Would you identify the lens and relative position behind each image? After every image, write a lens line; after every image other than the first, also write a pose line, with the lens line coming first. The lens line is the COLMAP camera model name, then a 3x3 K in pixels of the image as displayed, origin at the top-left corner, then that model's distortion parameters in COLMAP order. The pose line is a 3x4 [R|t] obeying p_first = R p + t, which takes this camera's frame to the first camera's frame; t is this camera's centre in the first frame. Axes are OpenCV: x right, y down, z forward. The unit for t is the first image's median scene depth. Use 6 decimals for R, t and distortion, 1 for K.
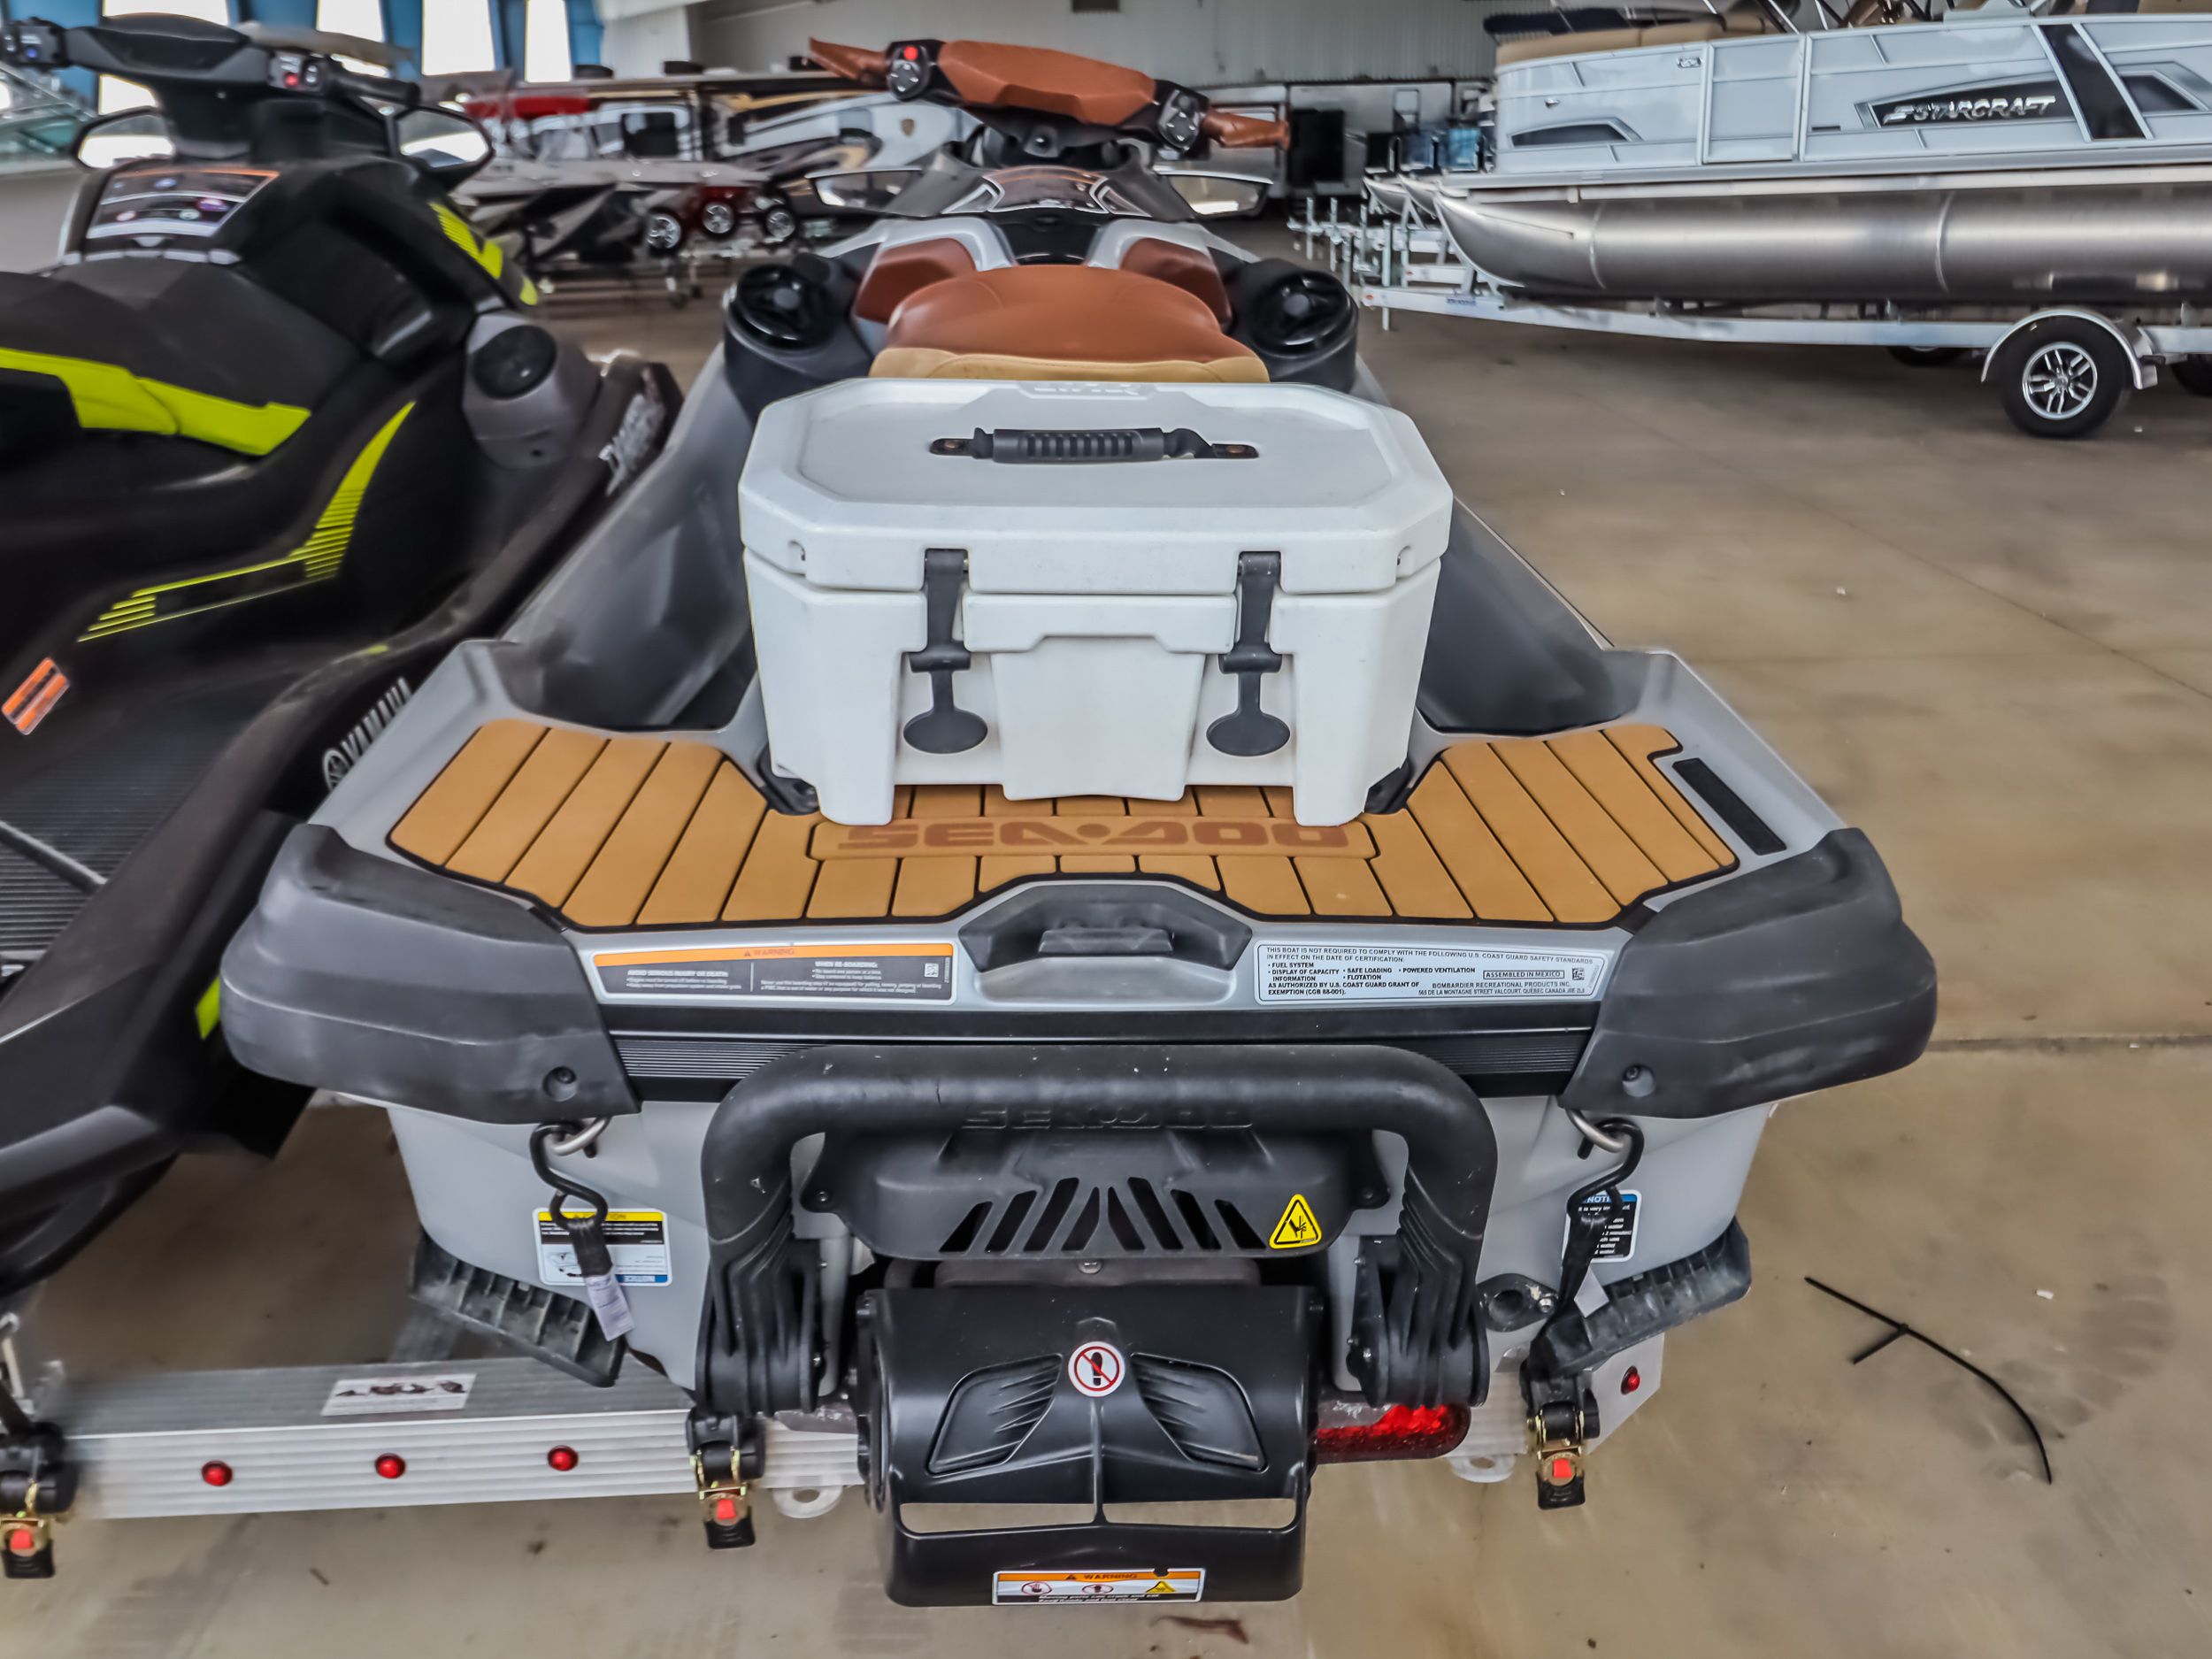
lens RADIAL K [[1958.4, 0, 1107.7], [0, 1958.4, 833.5], [0, 0, 1]] dist [0.005386, -0.000406]
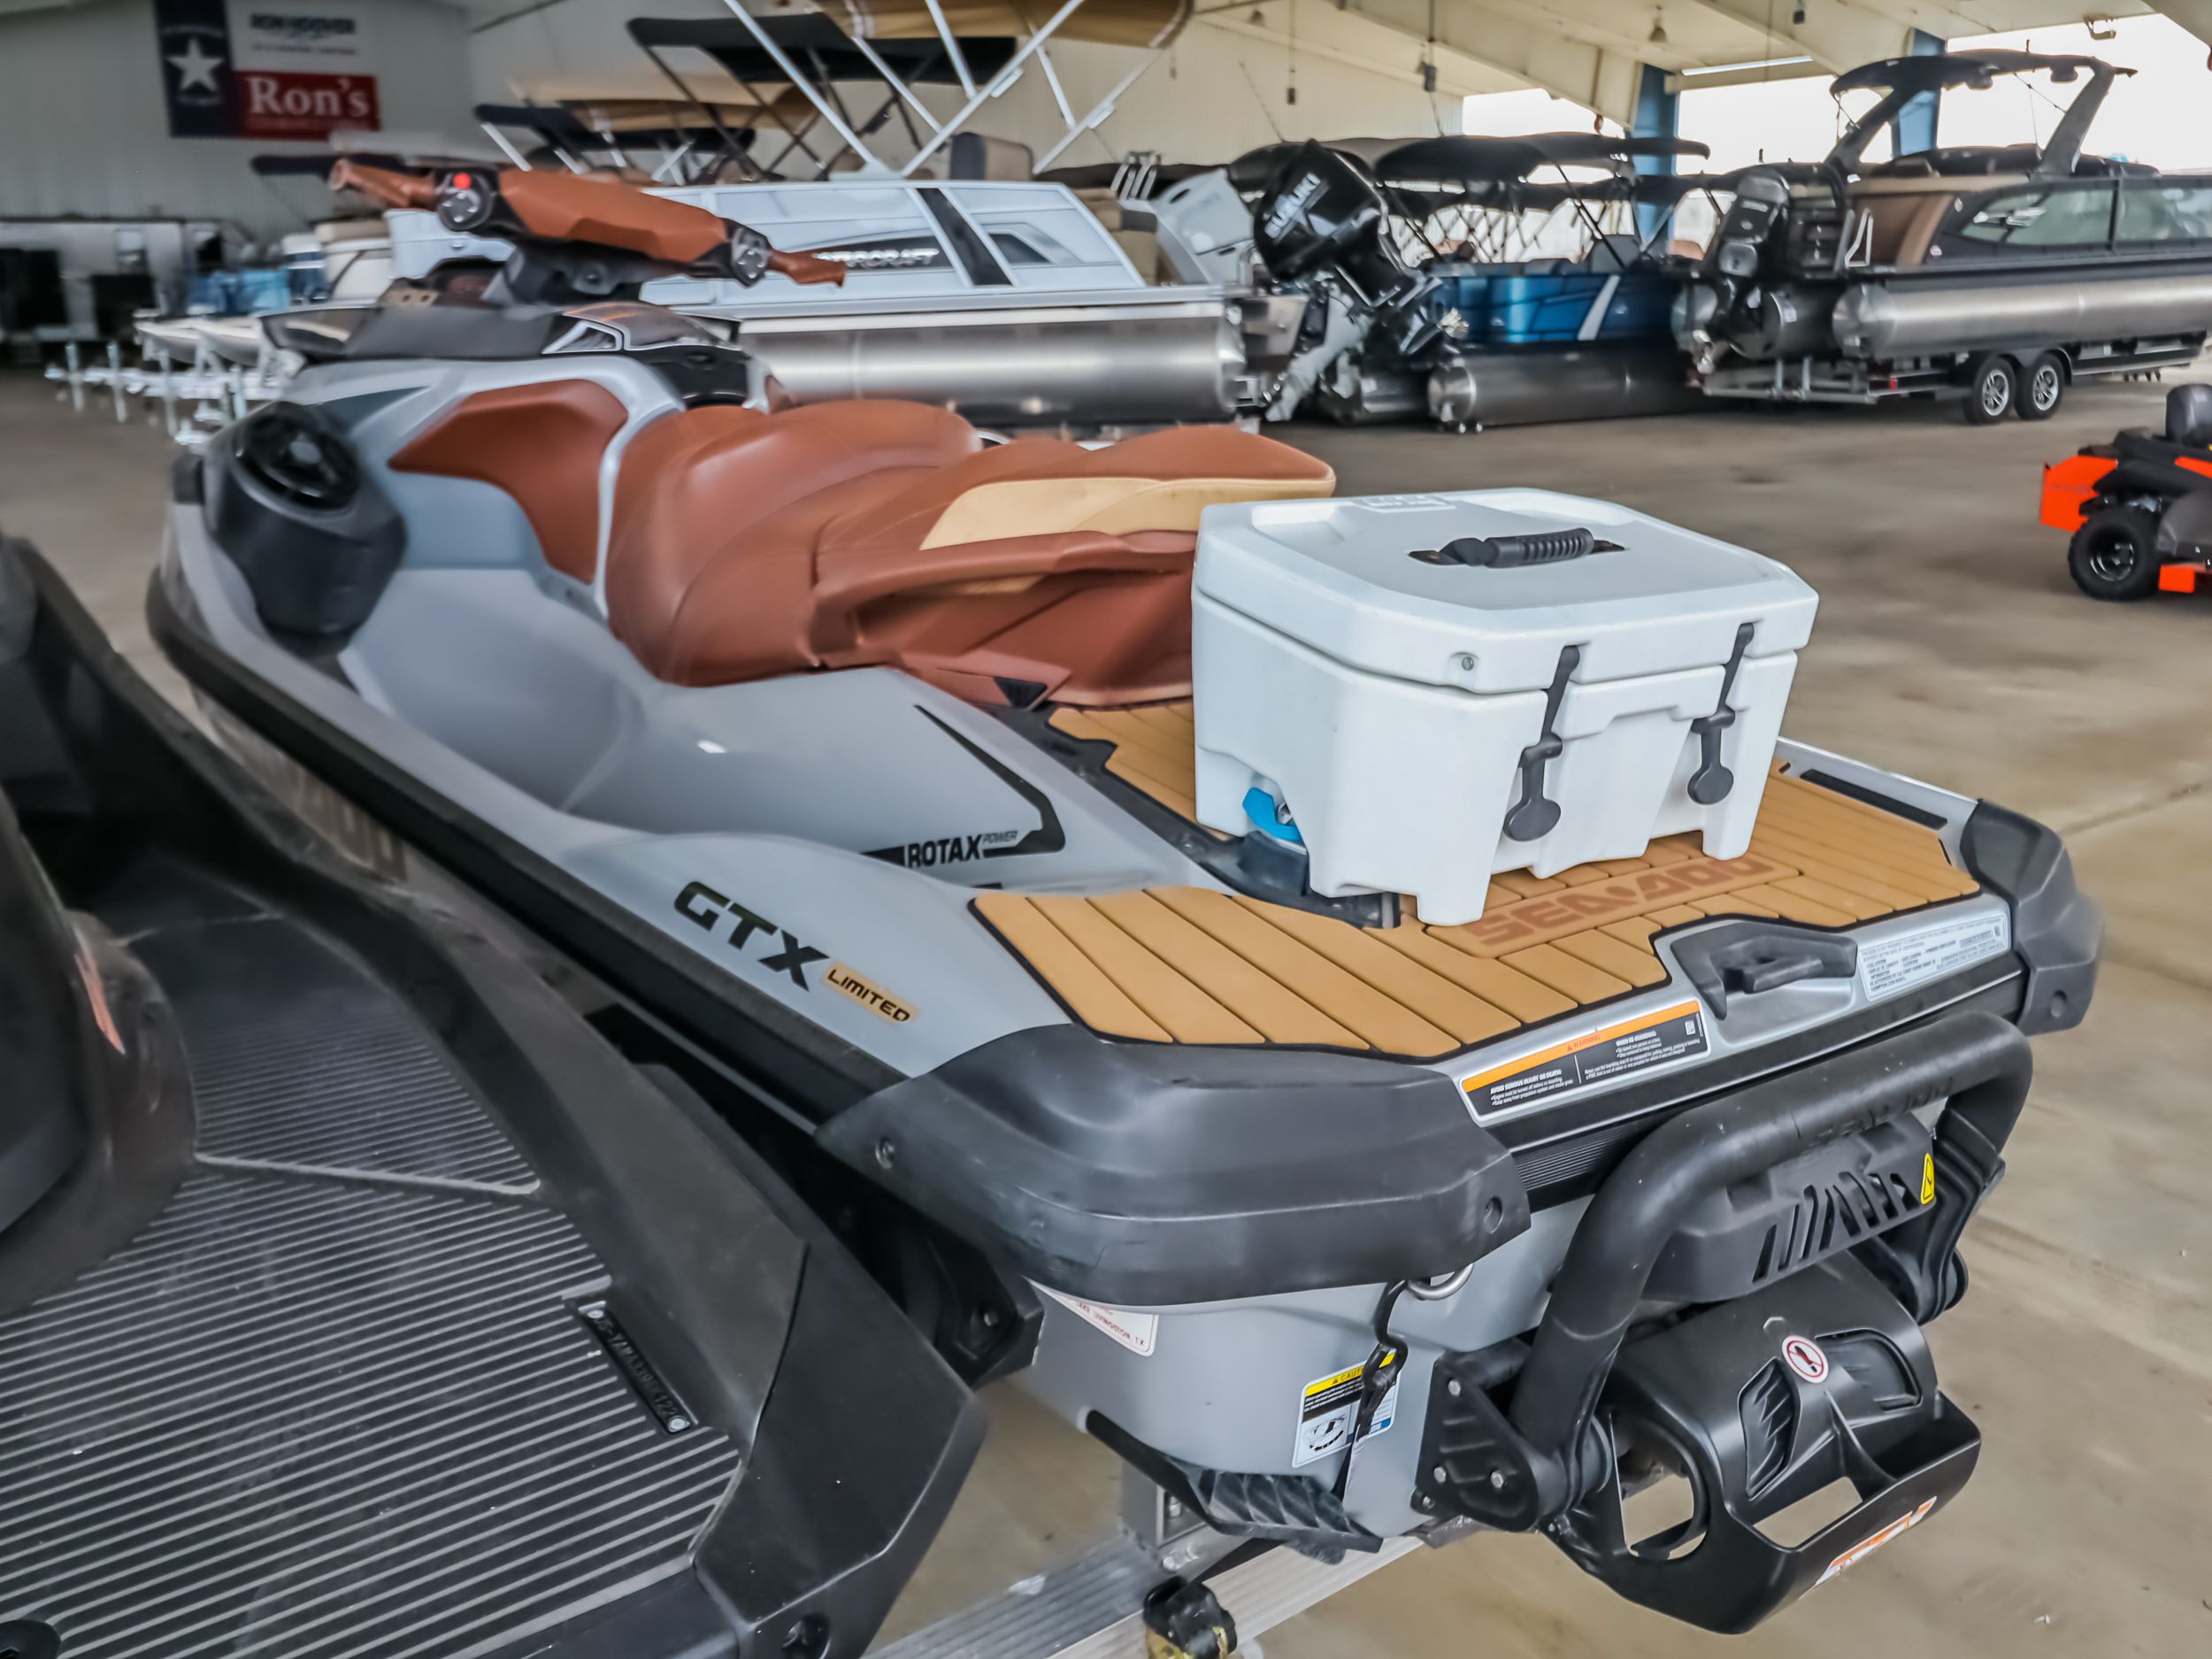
lens RADIAL K [[1958.4, 0, 1098.8], [0, 1958.4, 831.2], [0, 0, 1]] dist [0.005386, -0.000406]
pose [[0.822374, -0.146493, 0.549764, -0.420762], [0.183762, 0.982885, -0.012980, -0.036877], [-0.538453, 0.111700, 0.835219, 0.119970]]
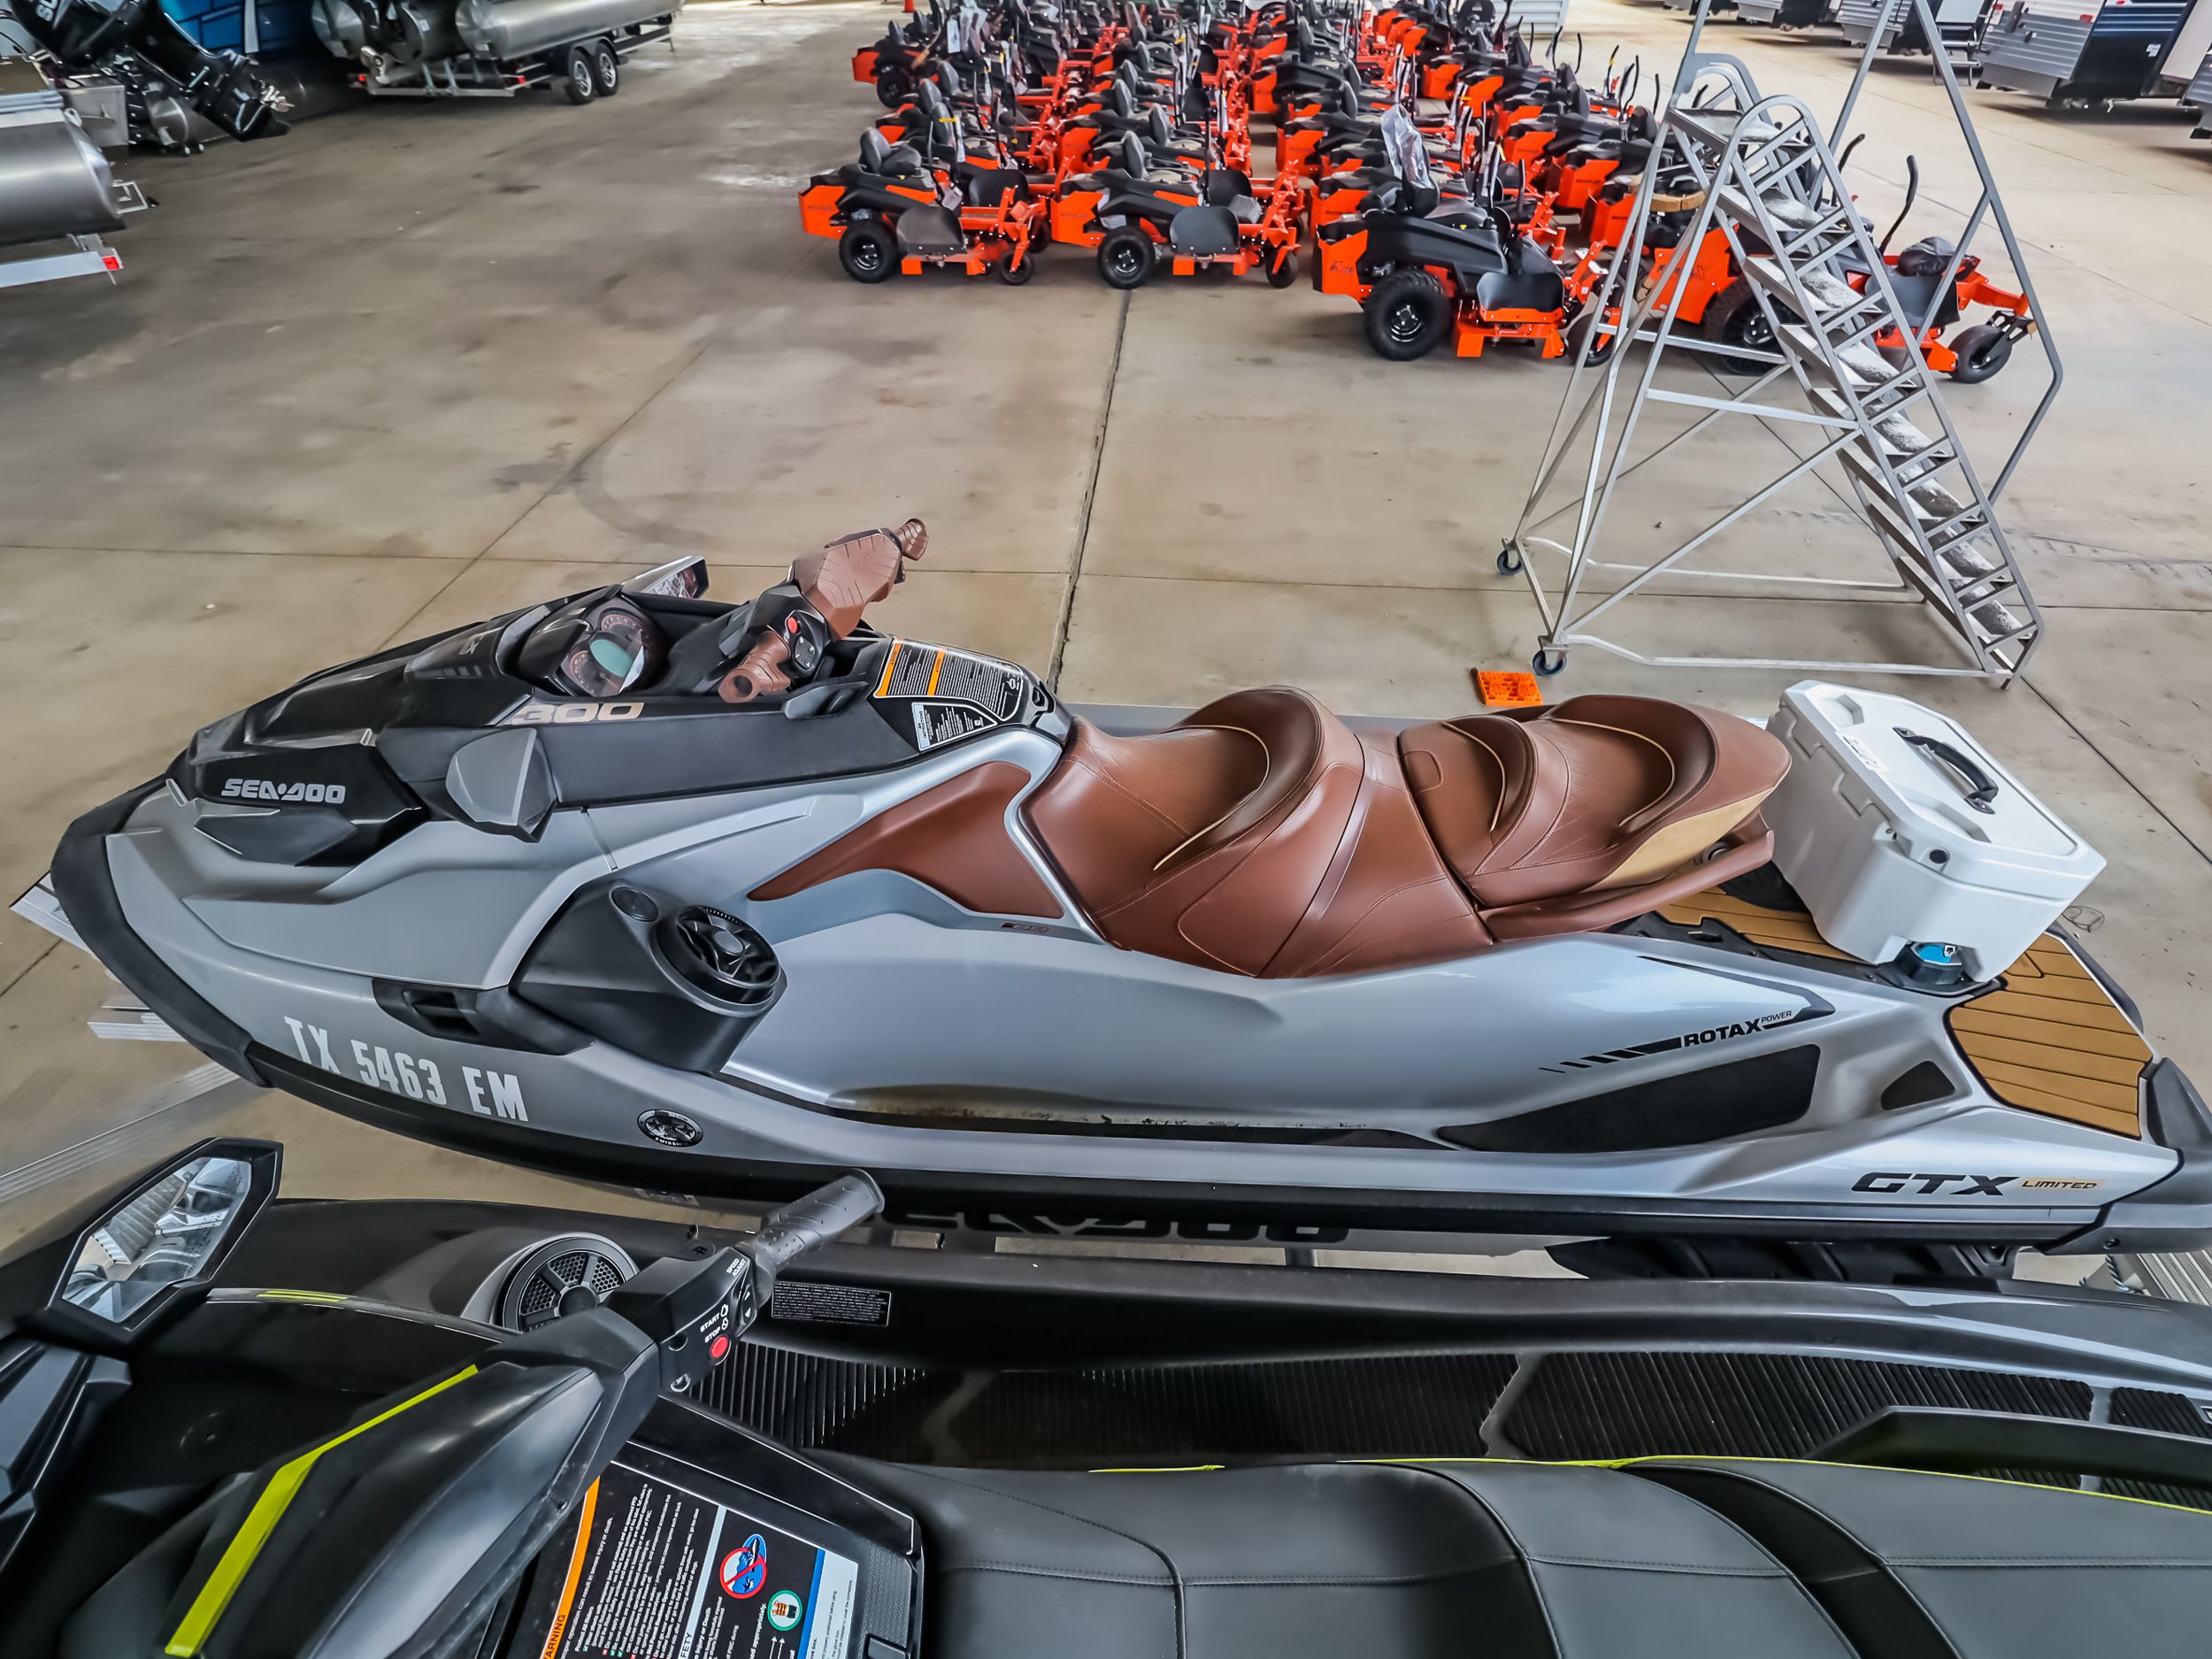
lens RADIAL K [[1128.8, 0, 1102.1], [0, 1128.8, 821.1], [0, 0, 1]] dist [0.001813, 0.000693]
pose [[0.062698, -0.622048, 0.780465, -0.552590], [0.325533, 0.751981, 0.573195, -0.600803], [-0.943450, 0.218129, 0.249645, 0.807752]]
